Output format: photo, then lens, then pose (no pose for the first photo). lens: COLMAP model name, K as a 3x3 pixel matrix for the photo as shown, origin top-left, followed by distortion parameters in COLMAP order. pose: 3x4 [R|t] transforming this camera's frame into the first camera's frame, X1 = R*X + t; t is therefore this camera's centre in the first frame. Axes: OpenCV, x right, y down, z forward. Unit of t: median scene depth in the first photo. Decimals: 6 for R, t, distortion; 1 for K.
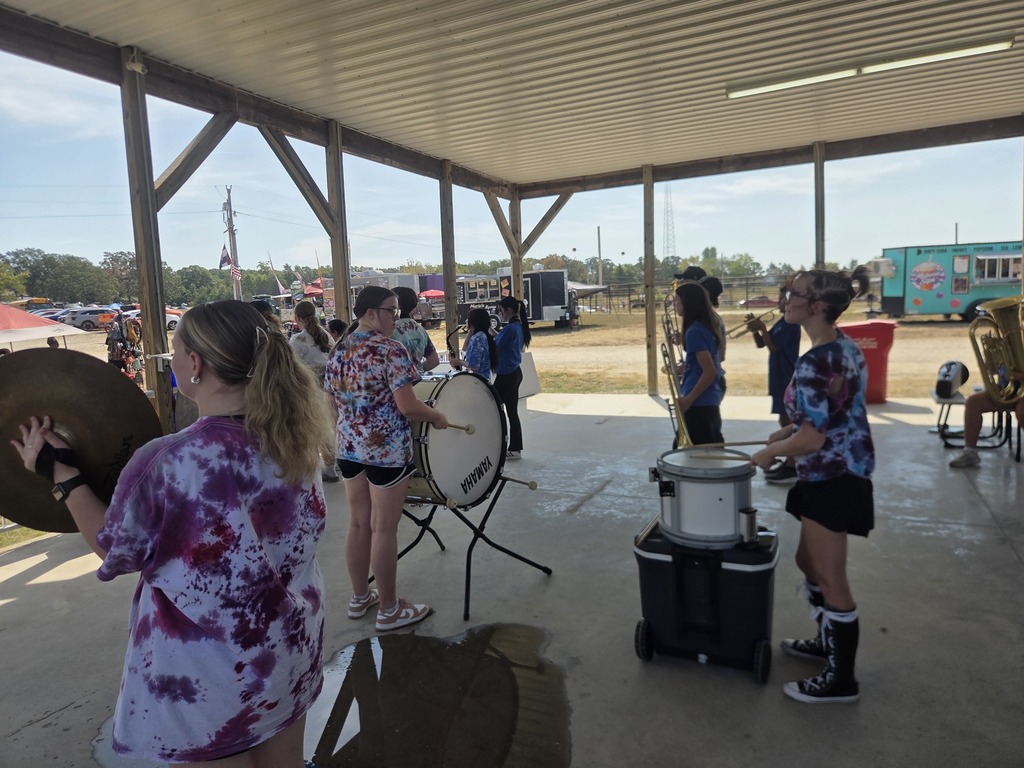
lens RADIAL K [[699.0, 0, 507.5], [0, 699.0, 370.6], [0, 0, 1]] dist [0.079713, -0.074685]
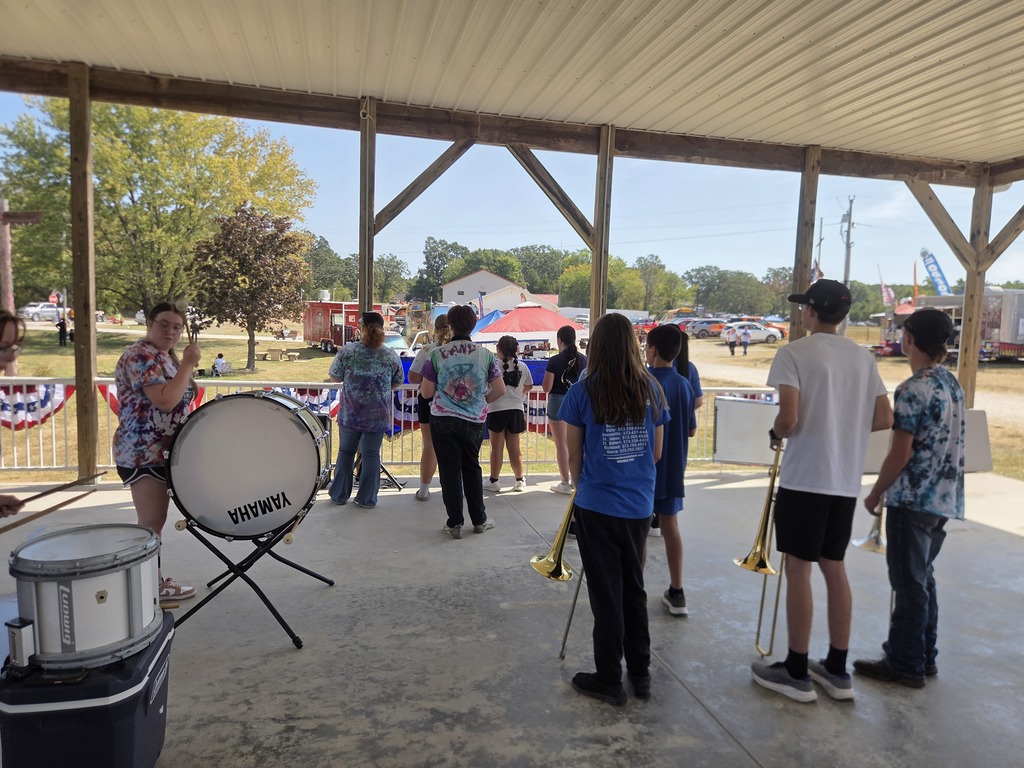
lens RADIAL K [[699.0, 0, 507.5], [0, 699.0, 370.6], [0, 0, 1]] dist [0.079713, -0.074685]
pose [[0.634132, 0.107584, -0.765704, 0.392450], [-0.123337, 0.991668, 0.037189, -0.044596], [0.763325, 0.070856, 0.642117, 0.293822]]
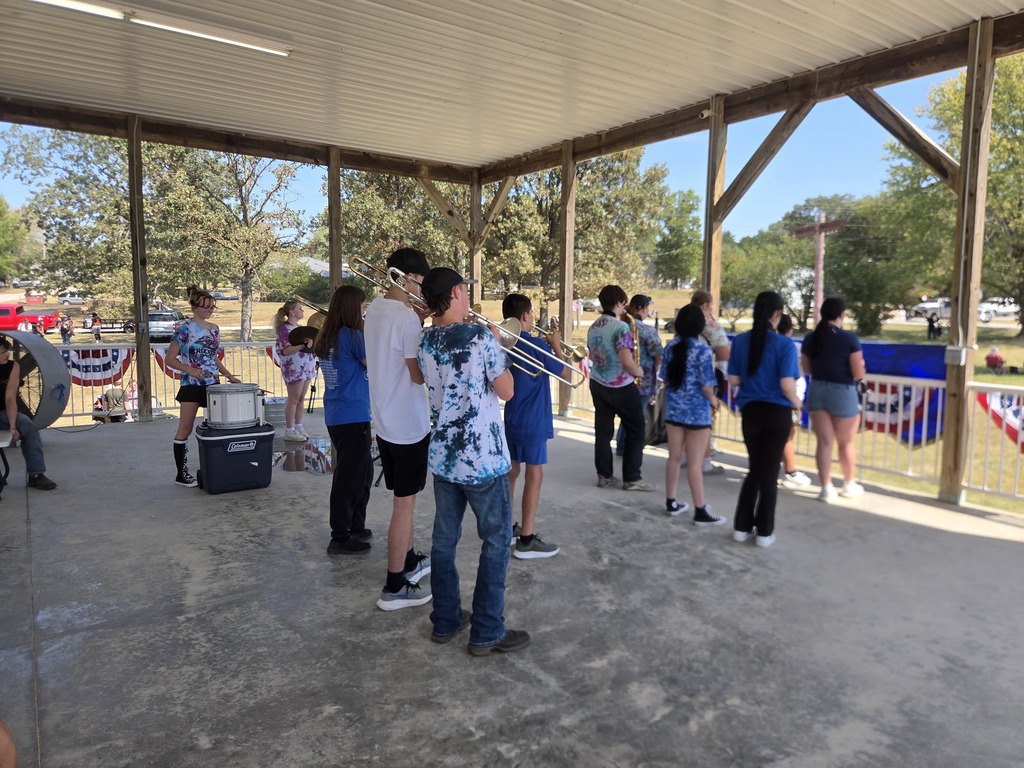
lens RADIAL K [[699.0, 0, 507.5], [0, 699.0, 370.6], [0, 0, 1]] dist [0.079713, -0.074685]
pose [[-0.492113, 0.116716, -0.862671, 0.559474], [-0.060883, 0.983930, 0.167853, -0.101841], [0.868400, 0.135125, -0.477099, 0.910076]]
